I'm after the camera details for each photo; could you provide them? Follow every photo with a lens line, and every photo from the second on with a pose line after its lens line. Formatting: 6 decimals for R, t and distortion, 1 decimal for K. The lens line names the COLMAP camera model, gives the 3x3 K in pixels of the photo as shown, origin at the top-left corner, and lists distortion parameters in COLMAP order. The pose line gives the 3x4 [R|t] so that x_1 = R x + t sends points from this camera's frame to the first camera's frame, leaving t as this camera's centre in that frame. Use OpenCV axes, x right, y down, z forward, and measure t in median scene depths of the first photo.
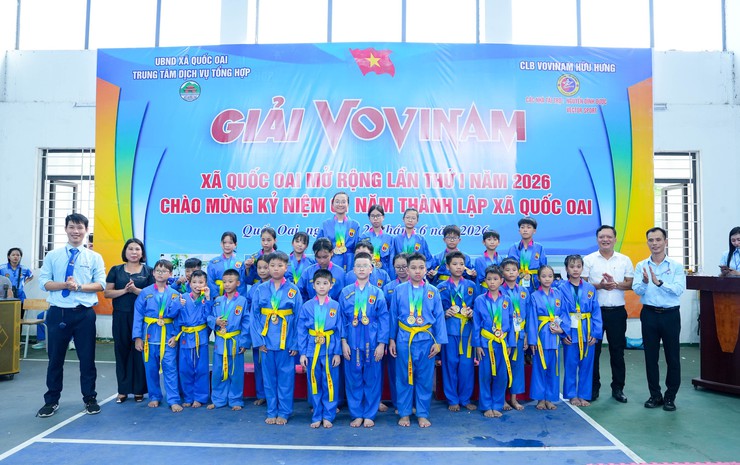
lens RADIAL K [[568.1, 0, 381.4], [0, 568.1, 231.7], [0, 0, 1]] dist [-0.070243, -0.009933]
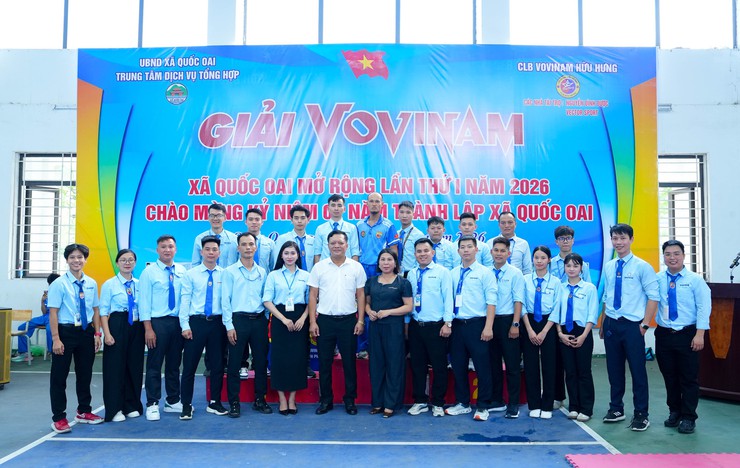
lens RADIAL K [[665.0, 0, 374.8], [0, 665.0, 230.6], [0, 0, 1]] dist [-0.016296, -0.058247]
pose [[0.999995, -0.003120, -0.000940, 0.000508], [0.003109, 0.999929, -0.011485, -0.001173], [0.000975, 0.011482, 0.999934, -0.140120]]
